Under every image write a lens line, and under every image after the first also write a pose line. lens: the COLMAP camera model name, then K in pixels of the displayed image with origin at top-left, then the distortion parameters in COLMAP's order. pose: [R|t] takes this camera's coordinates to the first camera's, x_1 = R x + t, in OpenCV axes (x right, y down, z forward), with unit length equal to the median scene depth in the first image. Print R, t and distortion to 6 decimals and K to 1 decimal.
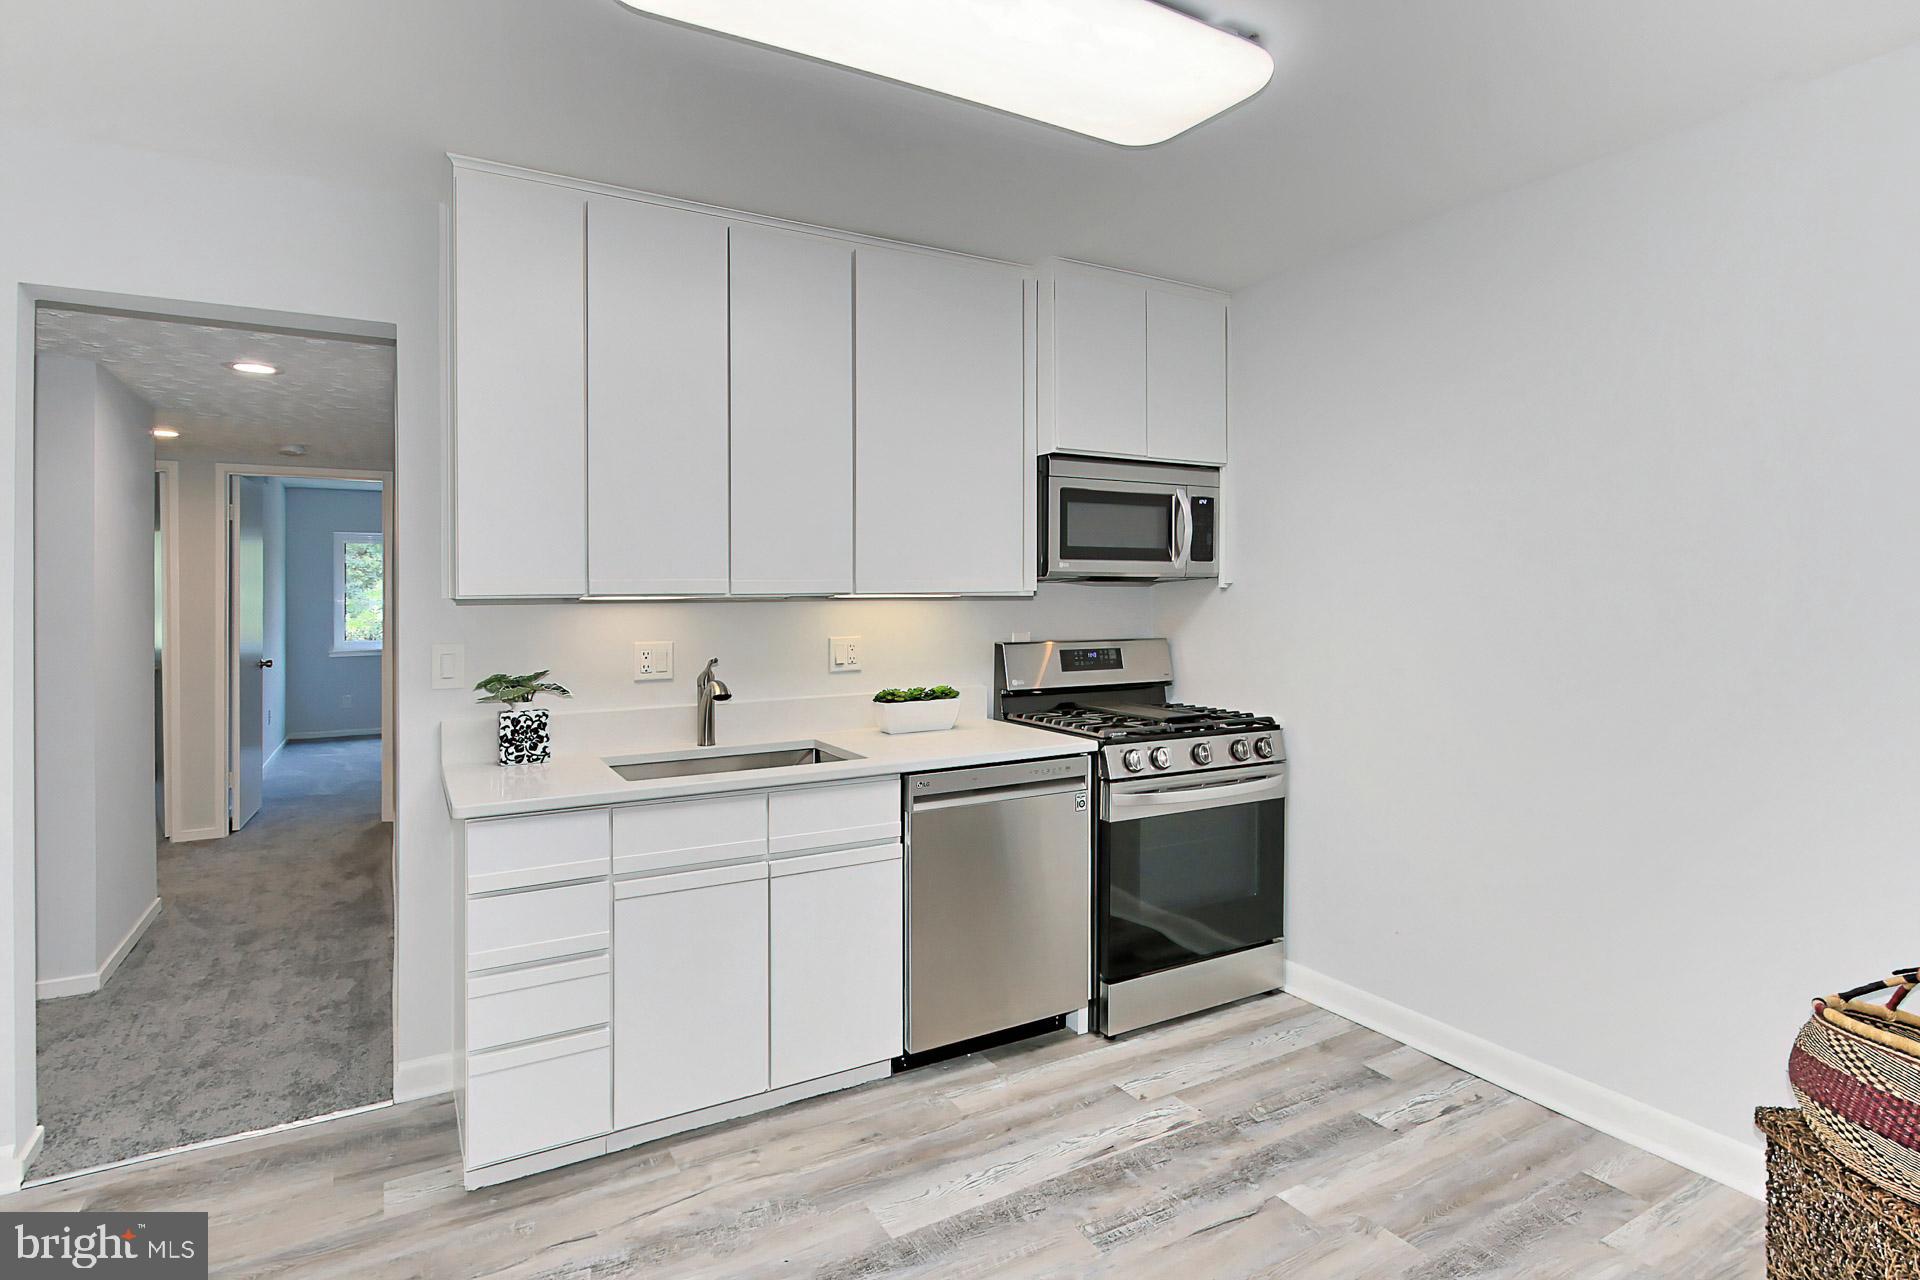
lens RADIAL K [[979.6, 0, 961.2], [0, 979.6, 584.1], [0, 0, 1]] dist [-0.013713, 0.004582]
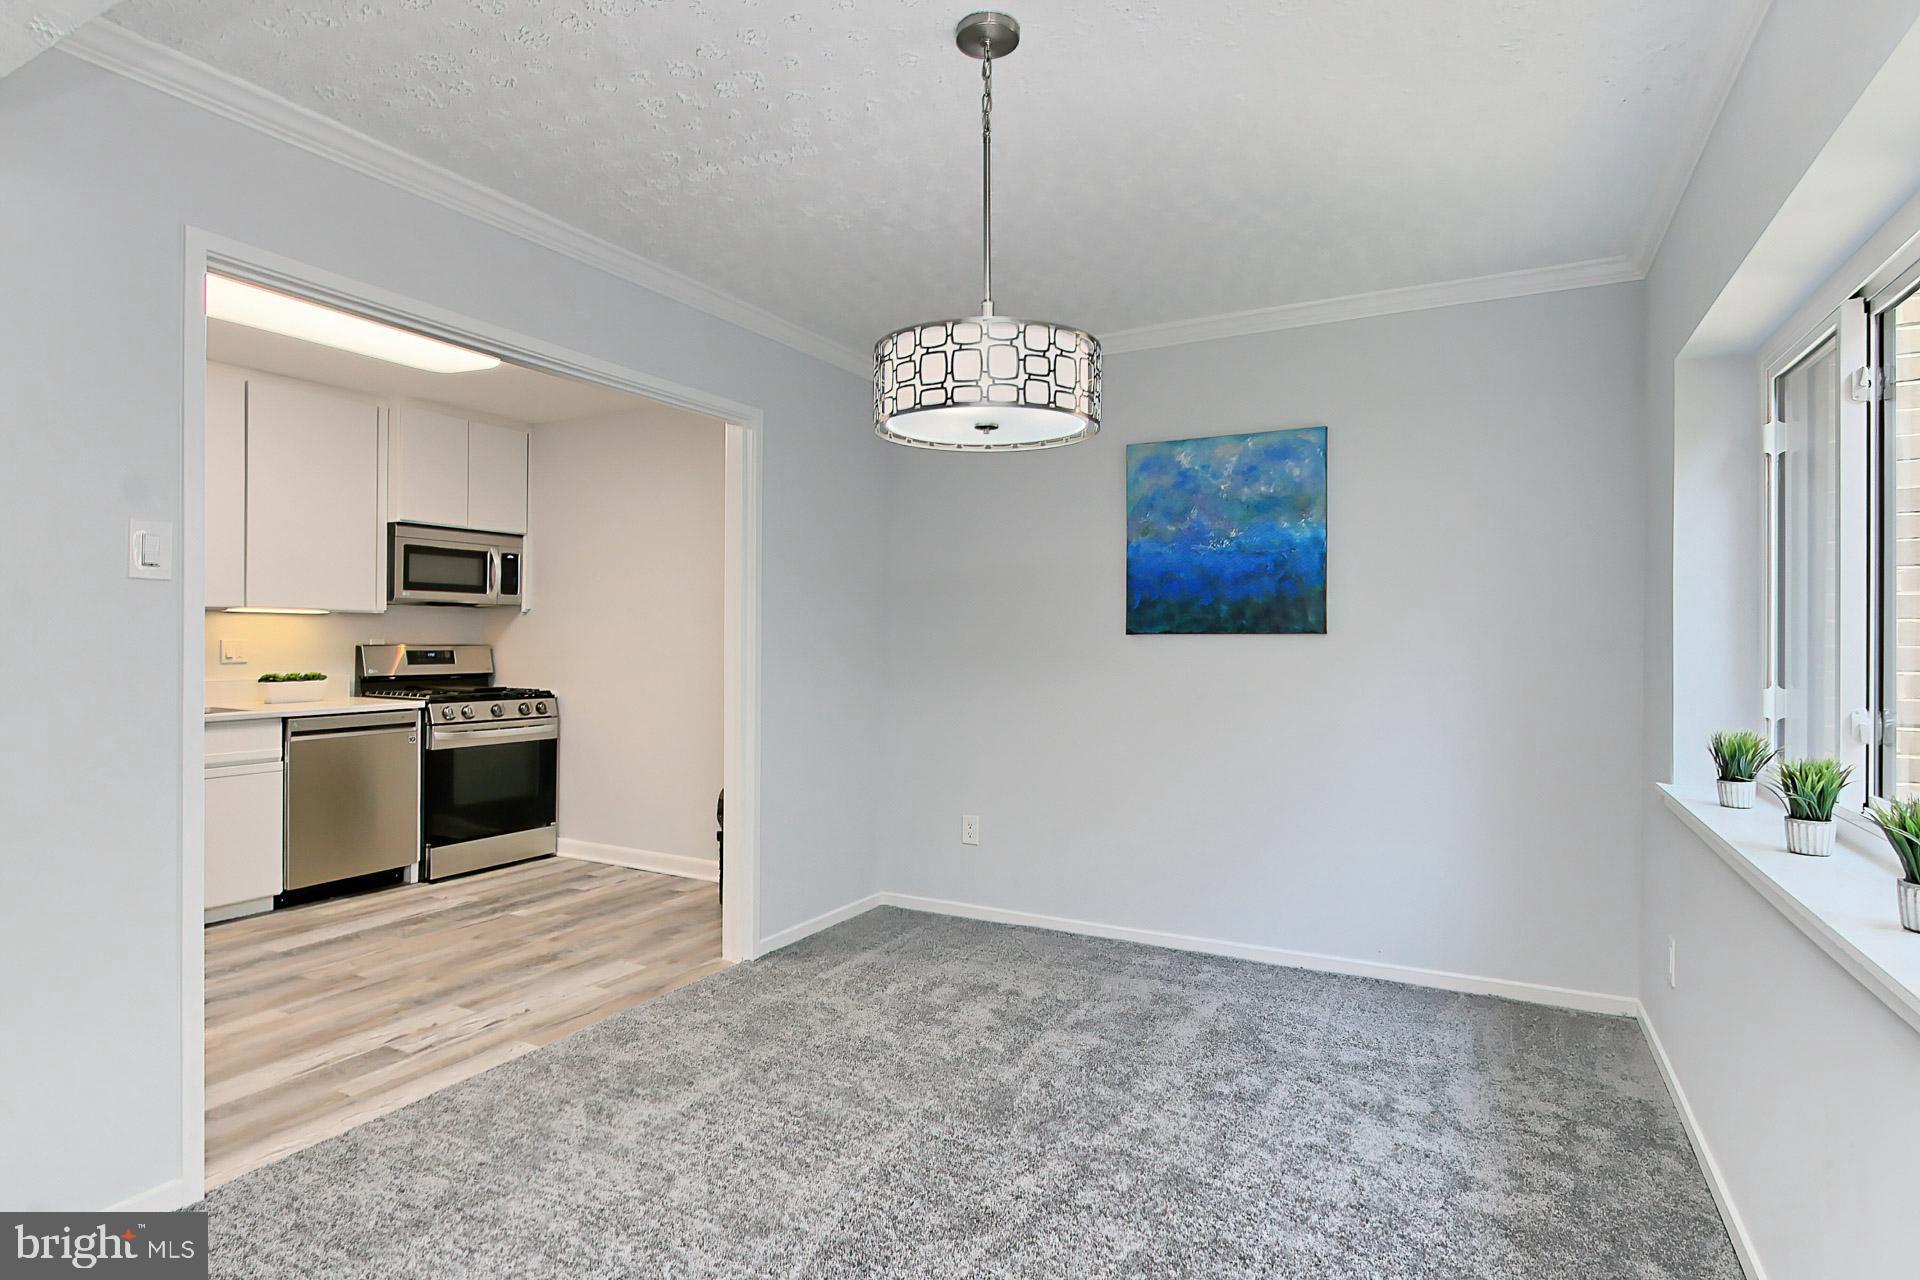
lens RADIAL K [[1002.5, 0, 959.2], [0, 1002.5, 640.0], [0, 0, 1]] dist [-0.013205, 0.004894]
pose [[0.852228, 0.006454, 0.523131, 0.029698], [-0.015102, 0.999811, 0.012268, 0.026560], [-0.522953, -0.018356, 0.852164, -1.011506]]
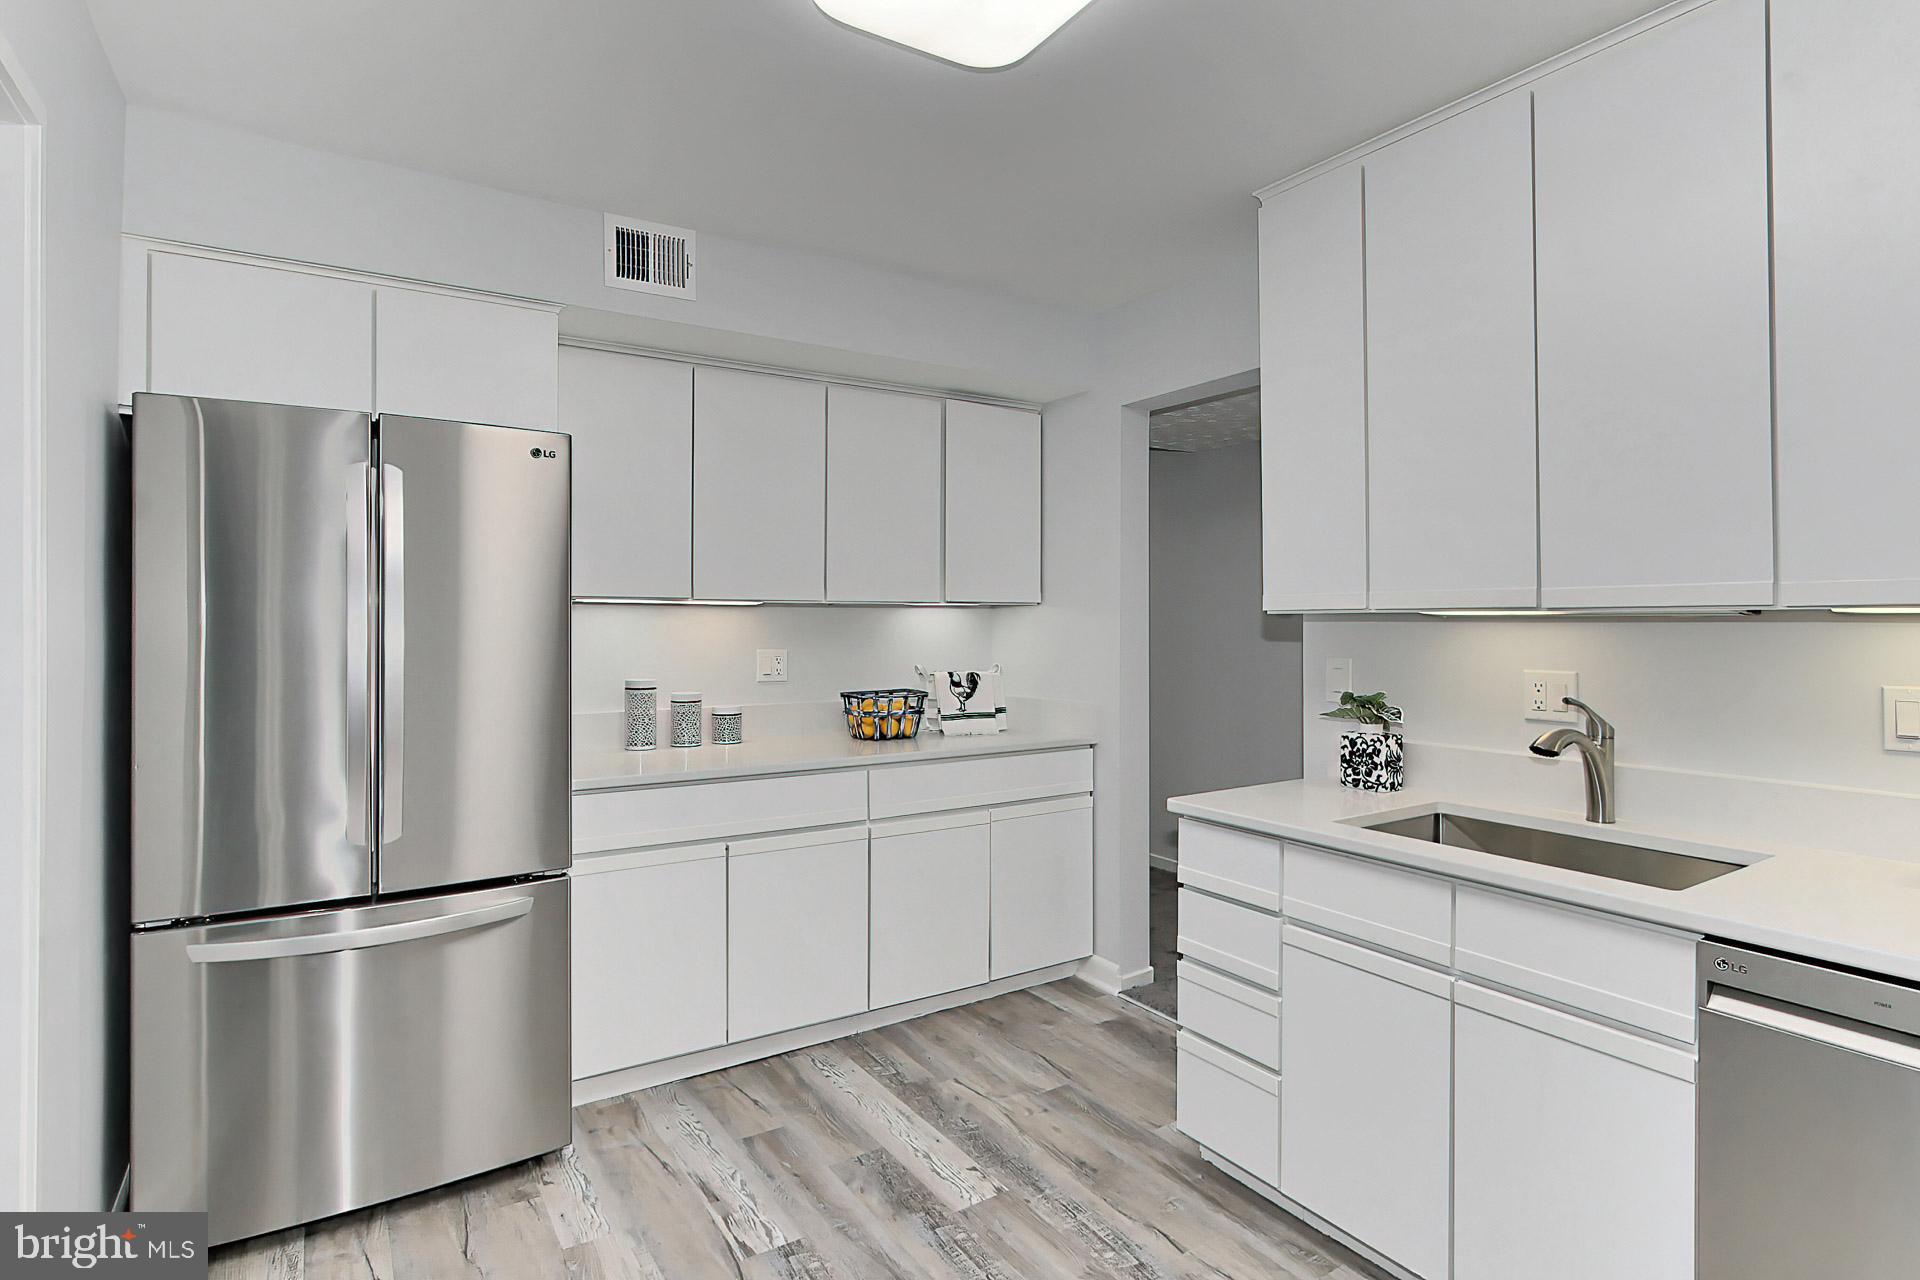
lens RADIAL K [[979.6, 0, 954.5], [0, 979.6, 618.2], [0, 0, 1]] dist [-0.013713, 0.004582]
pose [[0.038196, 0.004896, -0.999258, 0.474808], [0.012969, 0.999901, 0.005395, 0.009682], [0.999186, -0.013165, 0.038129, 0.574987]]
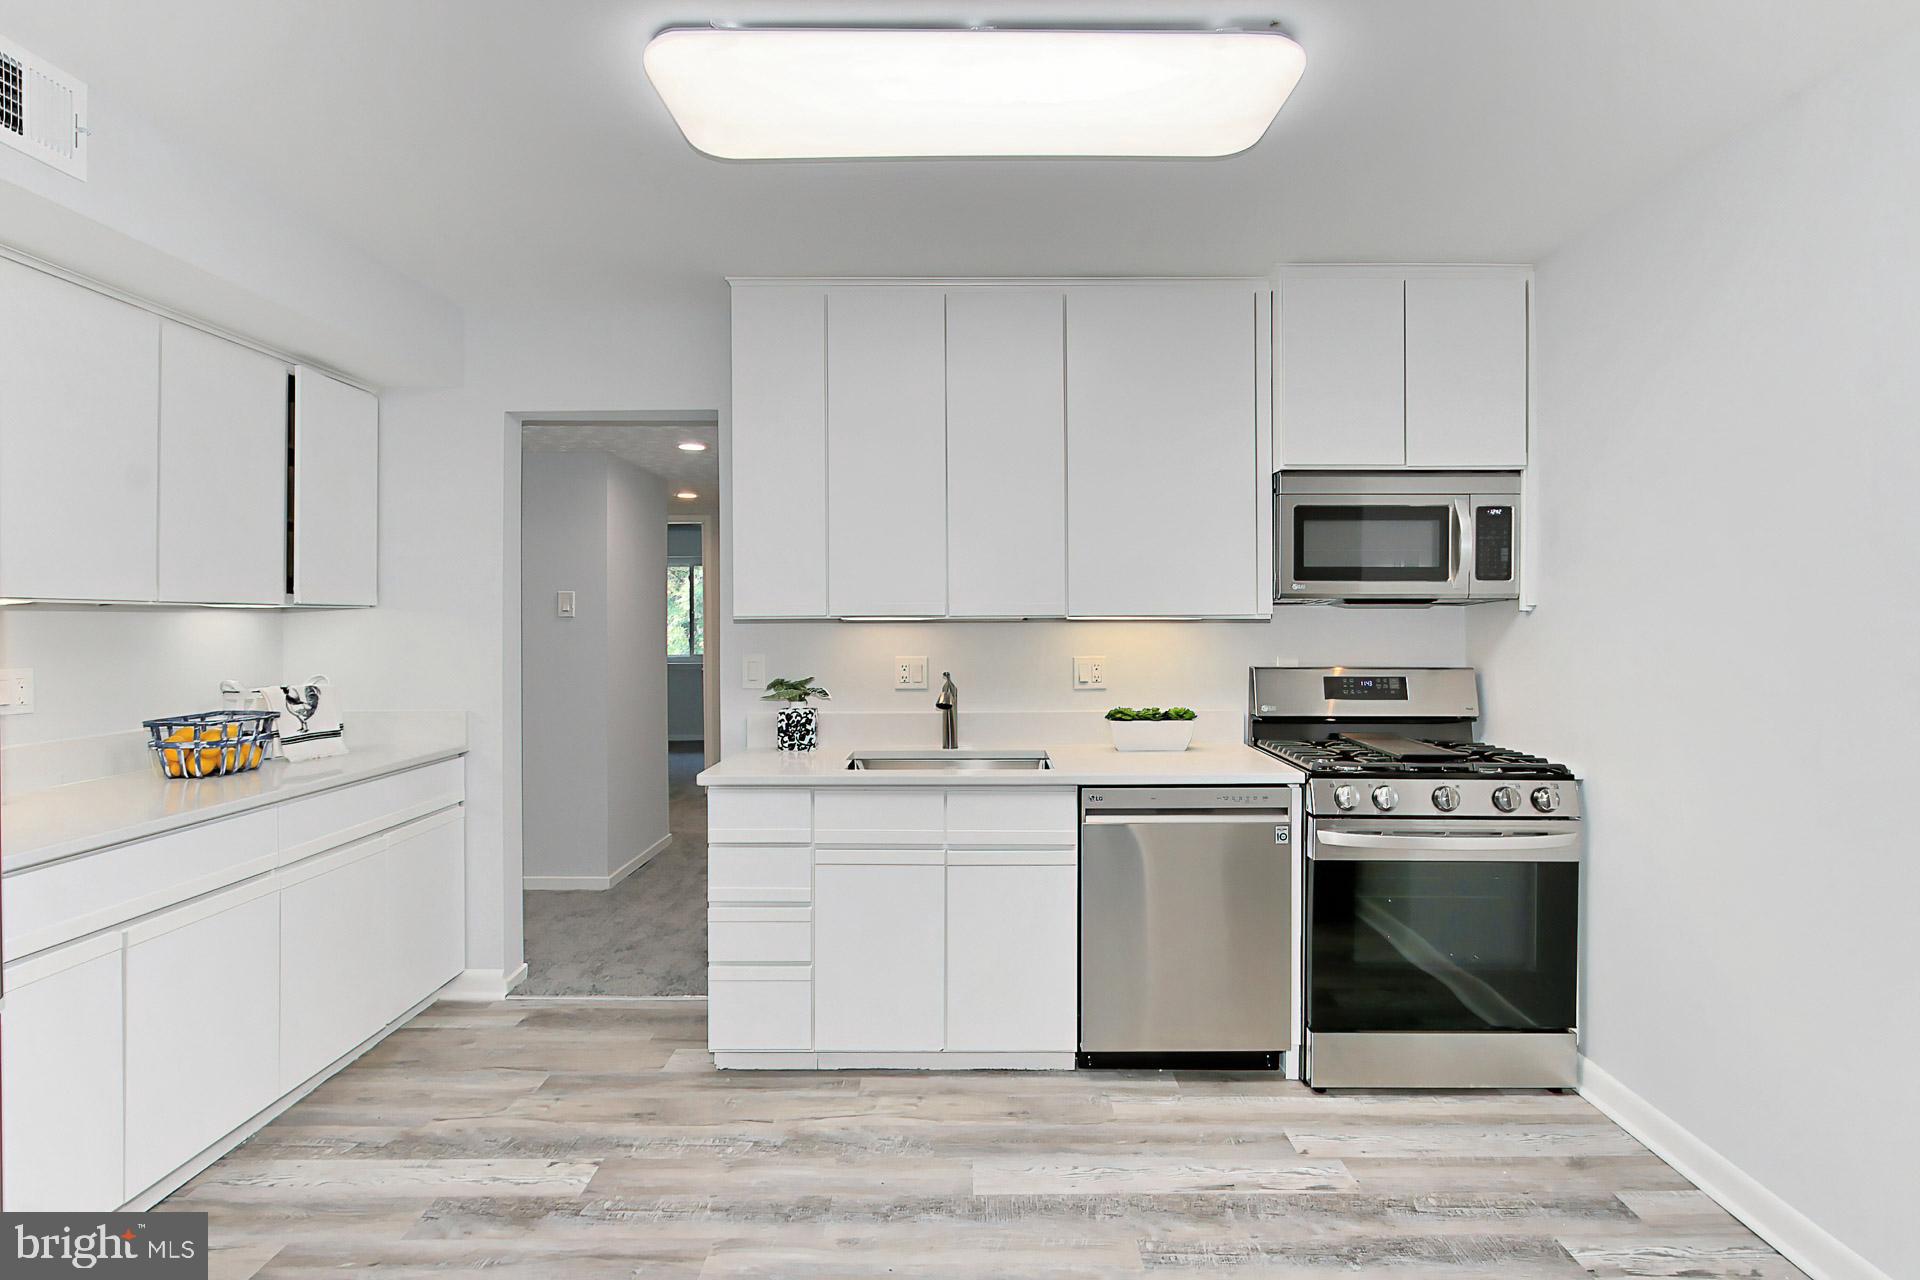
lens RADIAL K [[979.6, 0, 978.7], [0, 979.6, 609.3], [0, 0, 1]] dist [-0.013713, 0.004582]
pose [[0.865047, 0.000879, -0.501690, 0.385846], [0.001997, 0.999985, 0.005197, -0.003637], [0.501686, -0.005497, 0.865032, 0.031222]]
